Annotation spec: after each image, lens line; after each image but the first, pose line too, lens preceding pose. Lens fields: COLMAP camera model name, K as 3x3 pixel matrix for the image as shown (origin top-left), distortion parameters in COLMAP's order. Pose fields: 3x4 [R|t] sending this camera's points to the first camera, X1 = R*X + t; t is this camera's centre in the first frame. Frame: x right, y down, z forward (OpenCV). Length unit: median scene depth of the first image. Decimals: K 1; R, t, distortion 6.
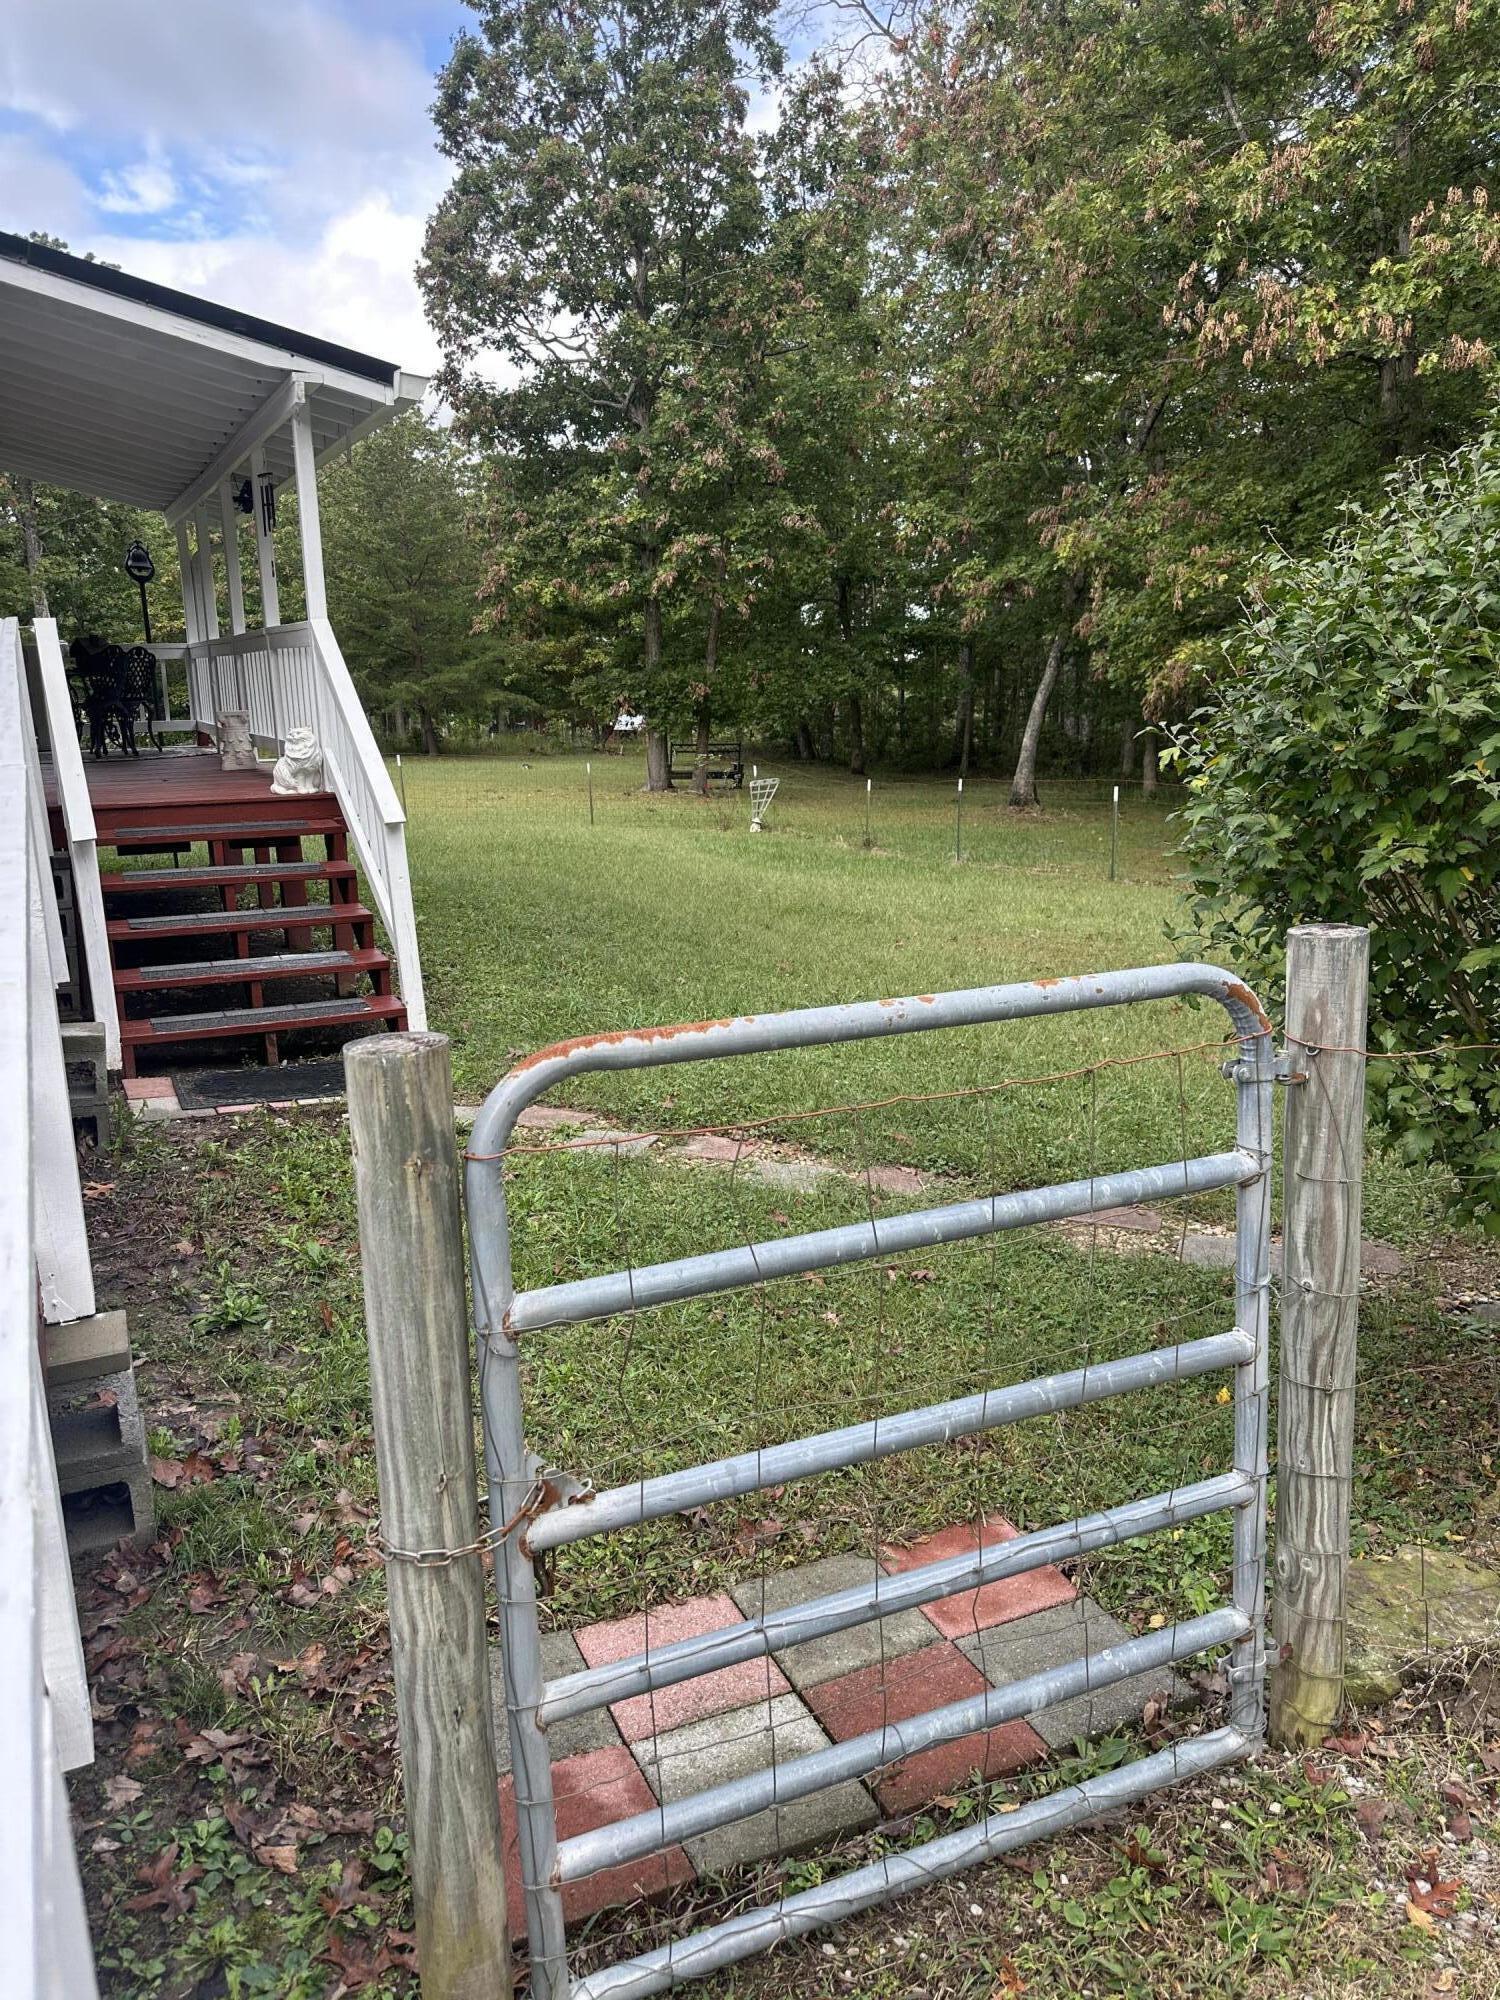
lens RADIAL K [[1481.1, 0, 750.0], [0, 1481.1, 1000.0], [0, 0, 1]] dist [0.117747, -0.114342]
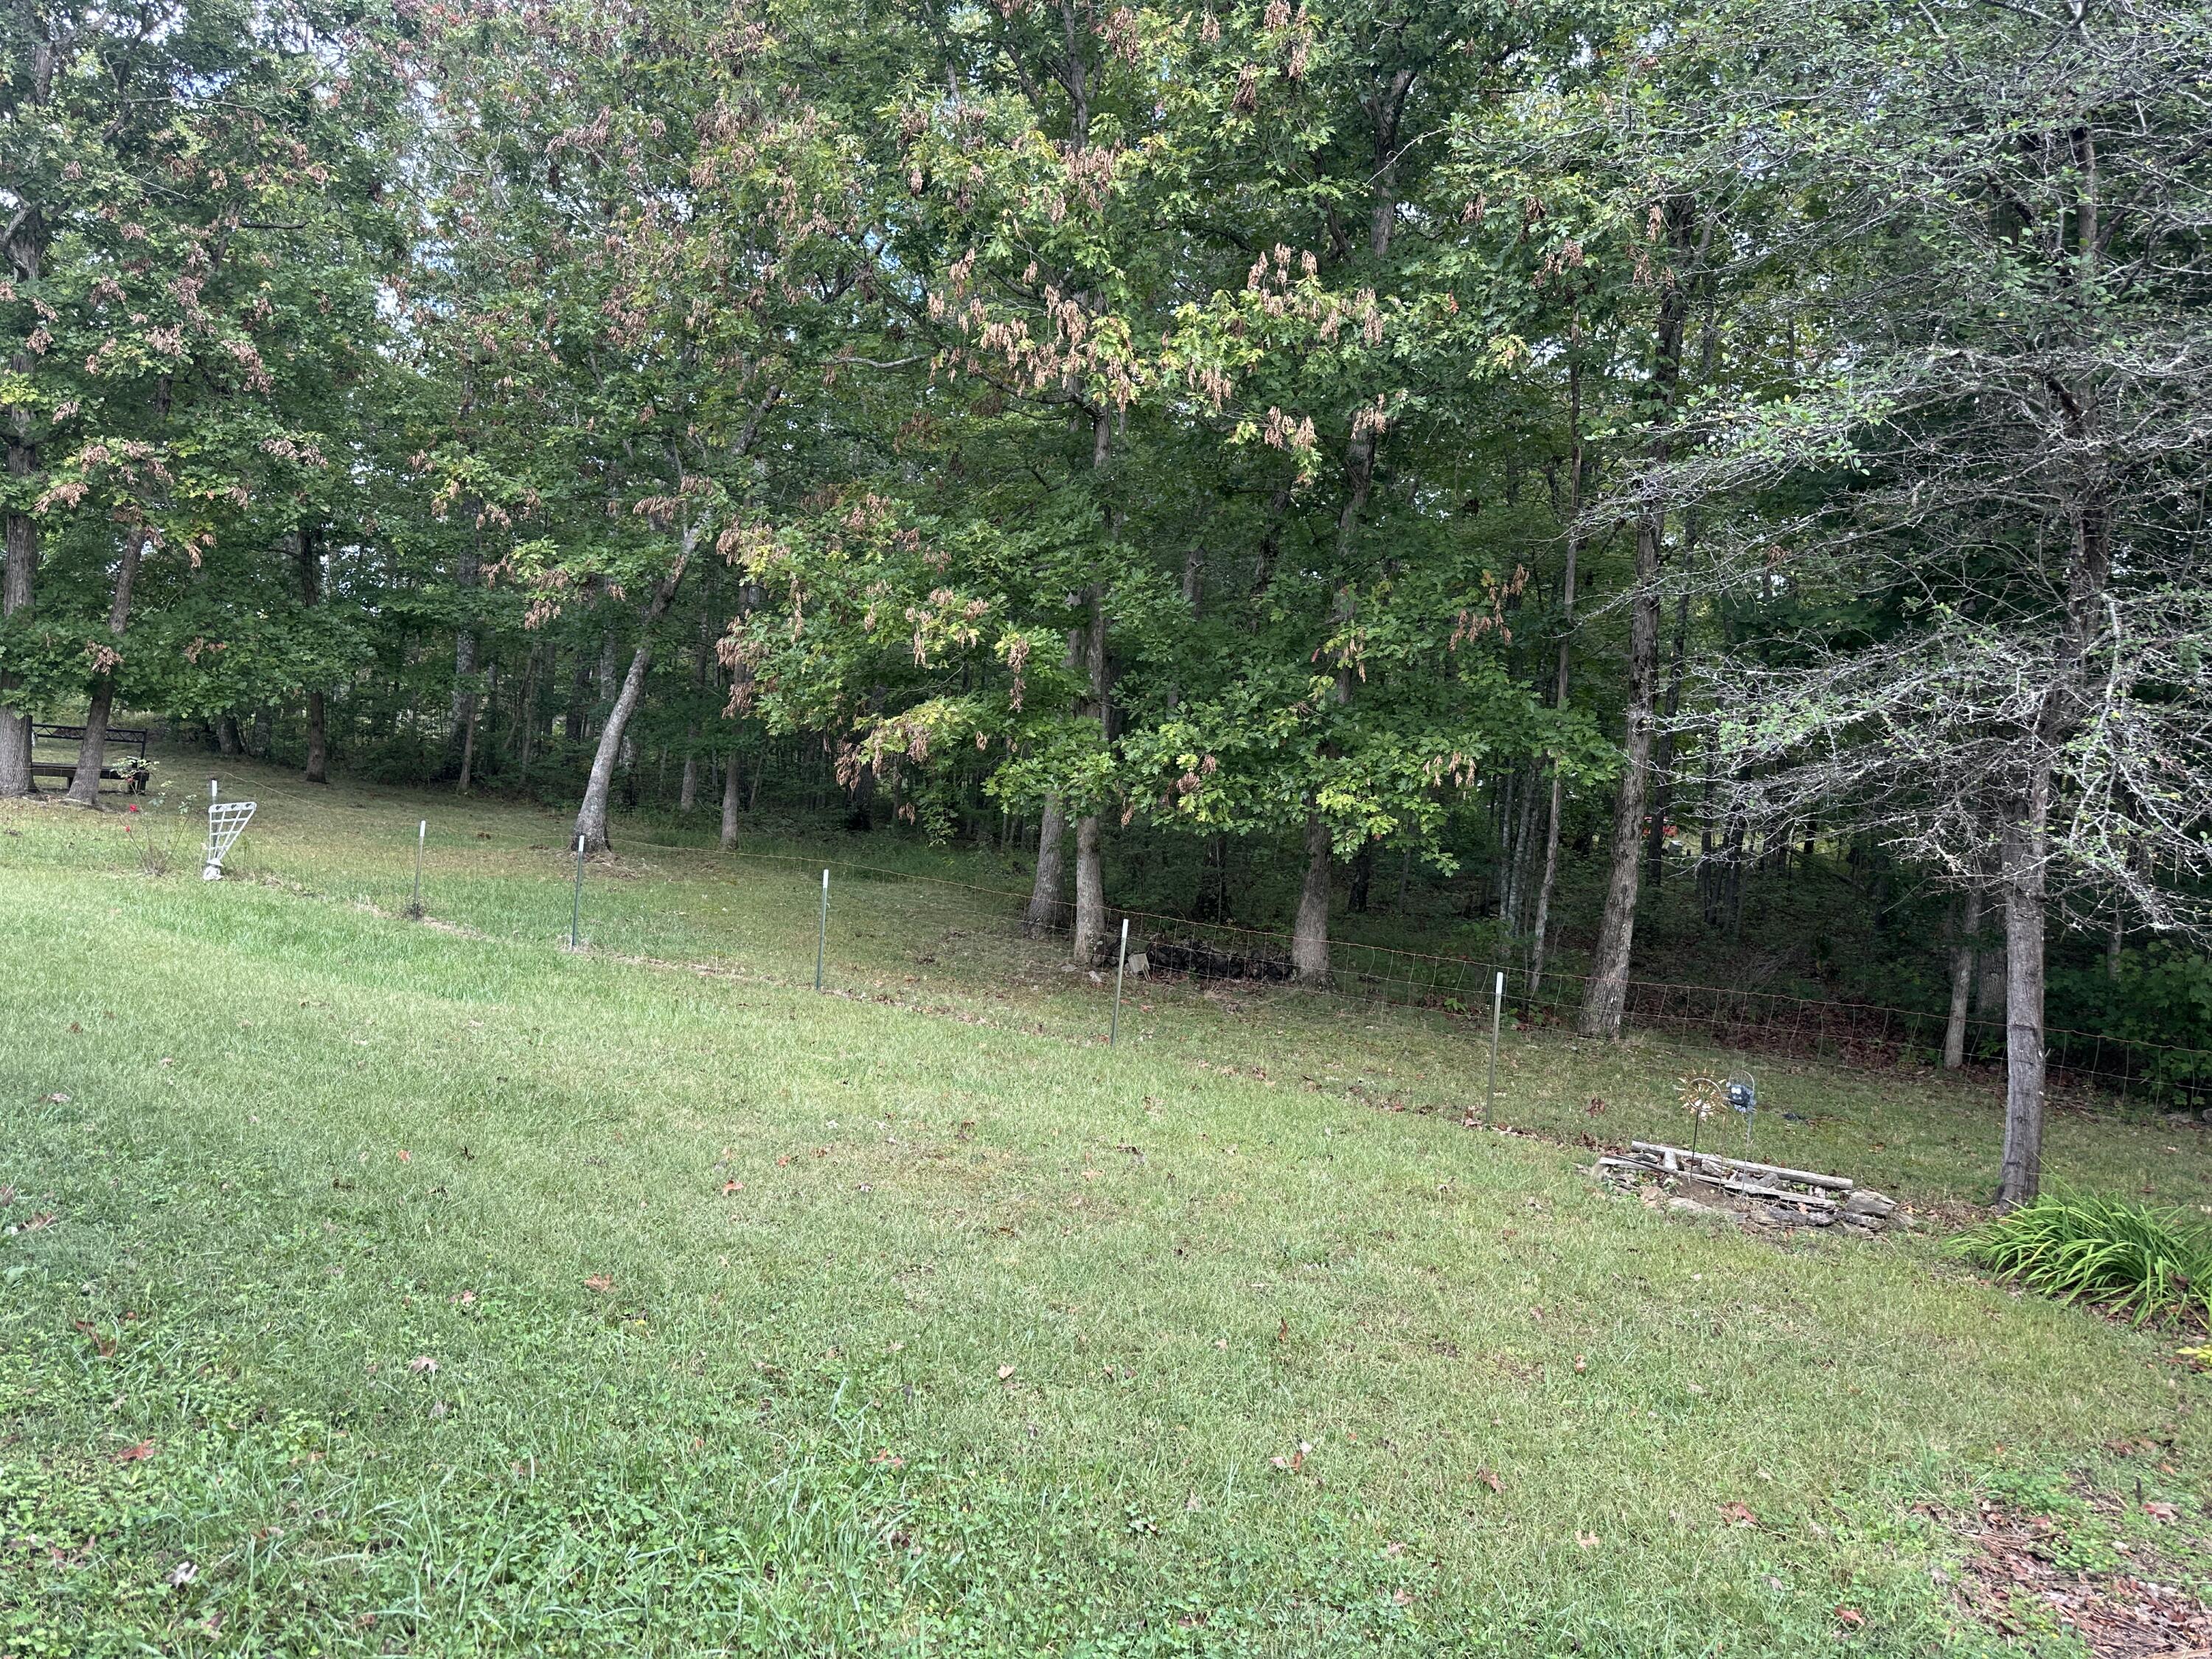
lens RADIAL K [[1638.1, 0, 1106.0], [0, 1638.1, 829.5], [0, 0, 1]] dist [0.117747, -0.114342]
pose [[0.850624, 0.062462, 0.522052, -0.044710], [0.002293, 0.992468, -0.122481, -0.036968], [-0.525770, 0.105382, 0.844074, 0.126450]]
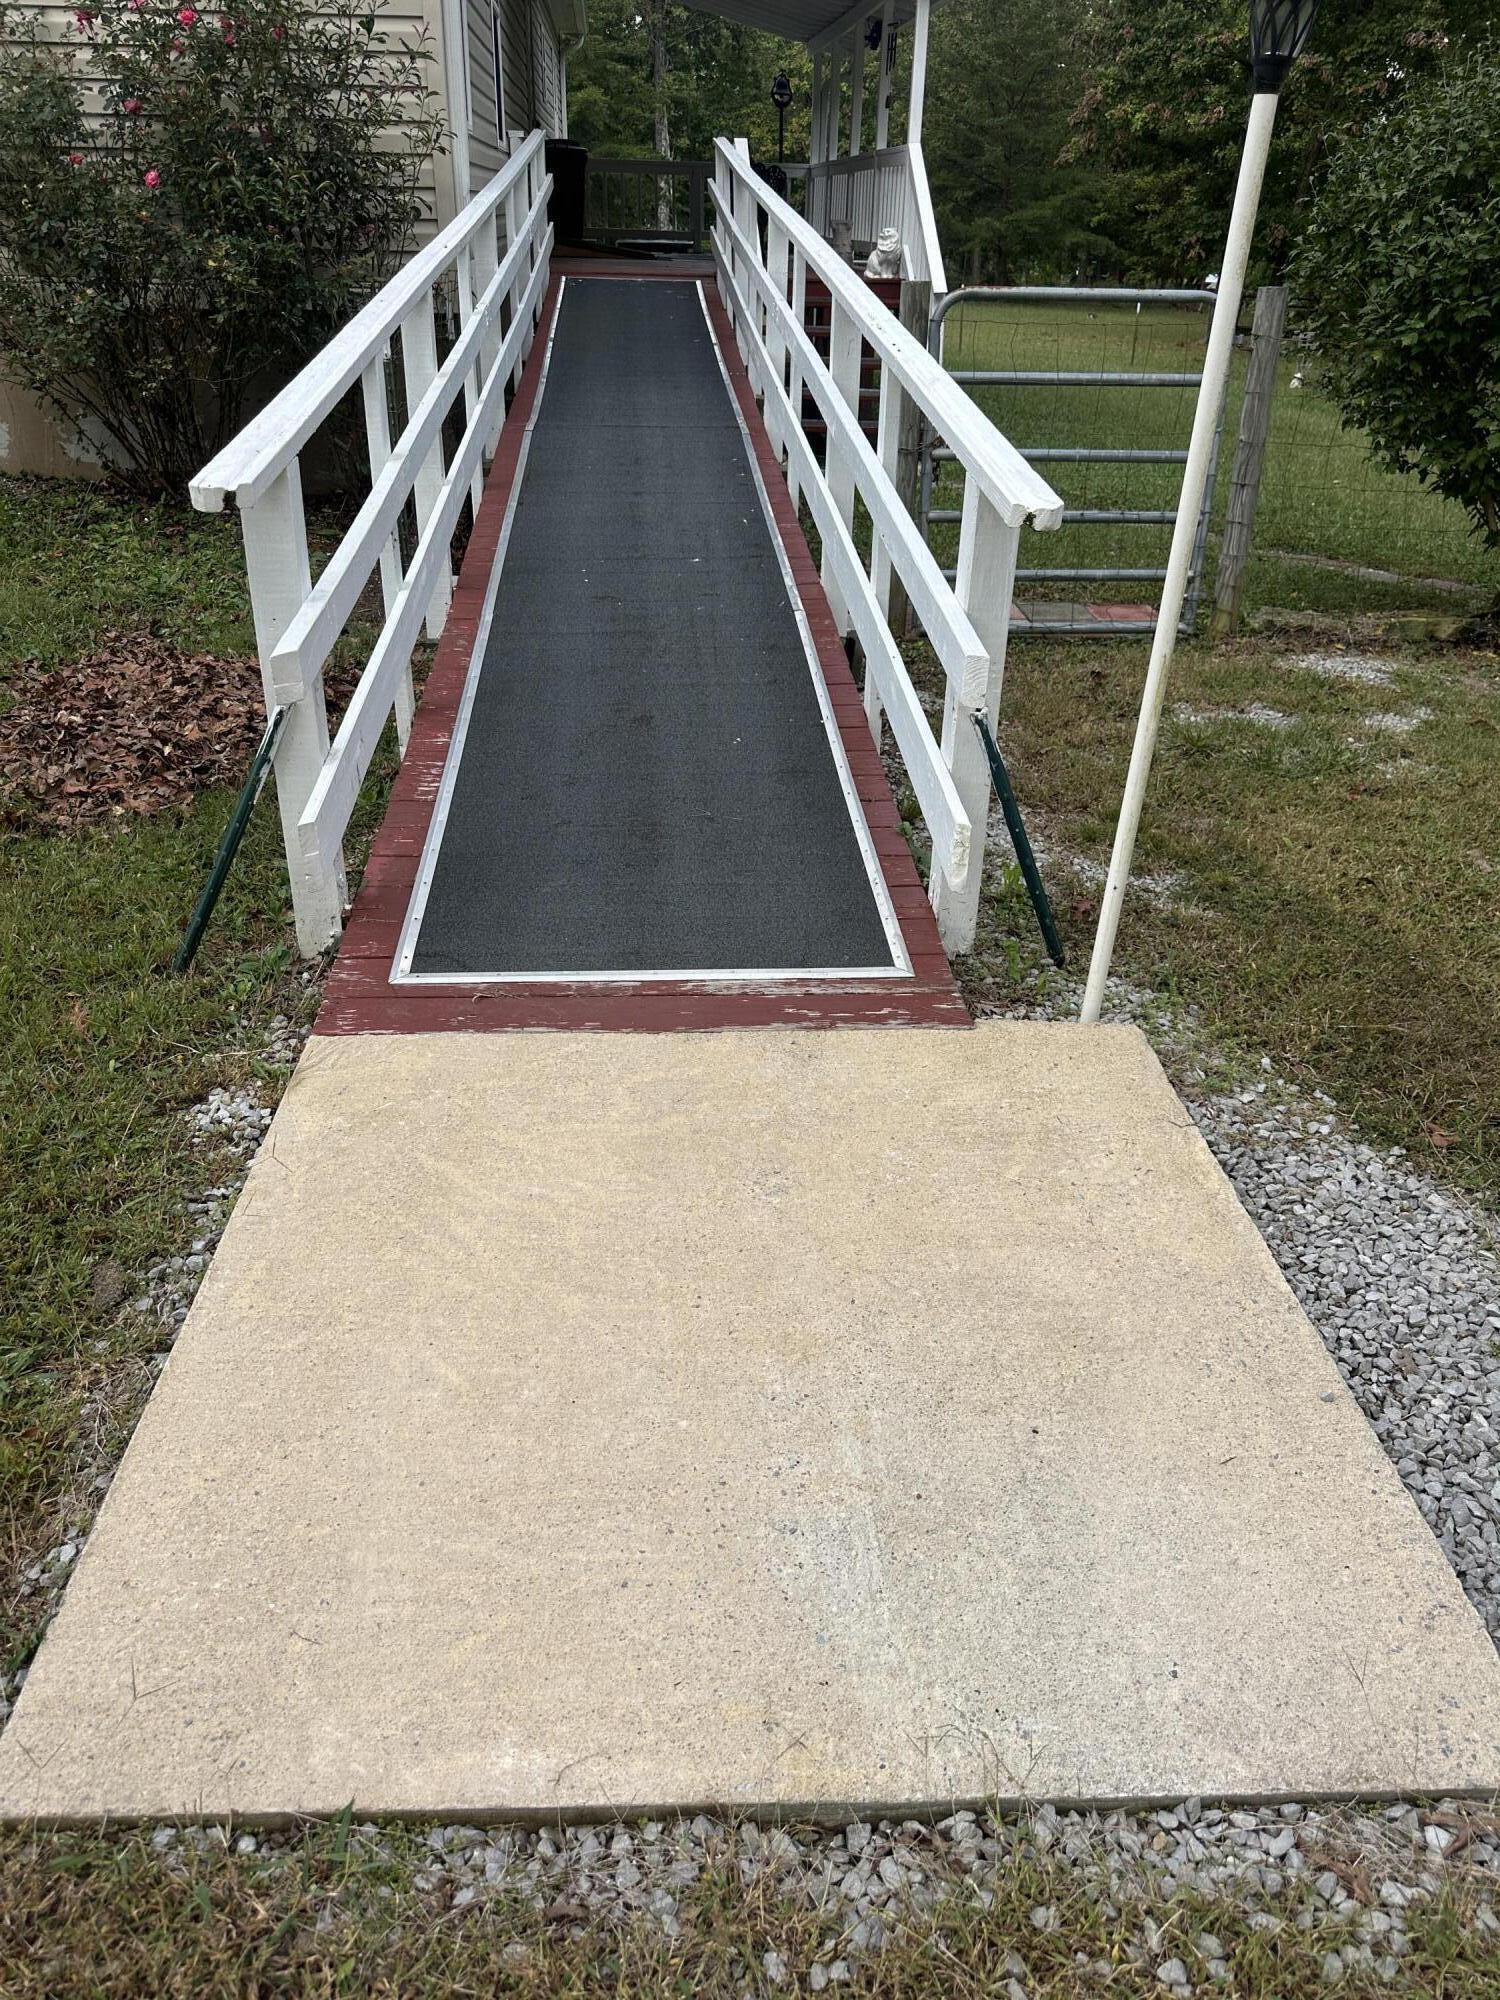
lens RADIAL K [[1481.1, 0, 750.0], [0, 1481.1, 1000.0], [0, 0, 1]] dist [0.117747, -0.114342]
pose [[0.933291, 0.200219, -0.298127, 0.043527], [-0.116623, 0.954142, 0.275704, 0.038944], [0.339657, -0.222544, 0.913842, -0.149526]]
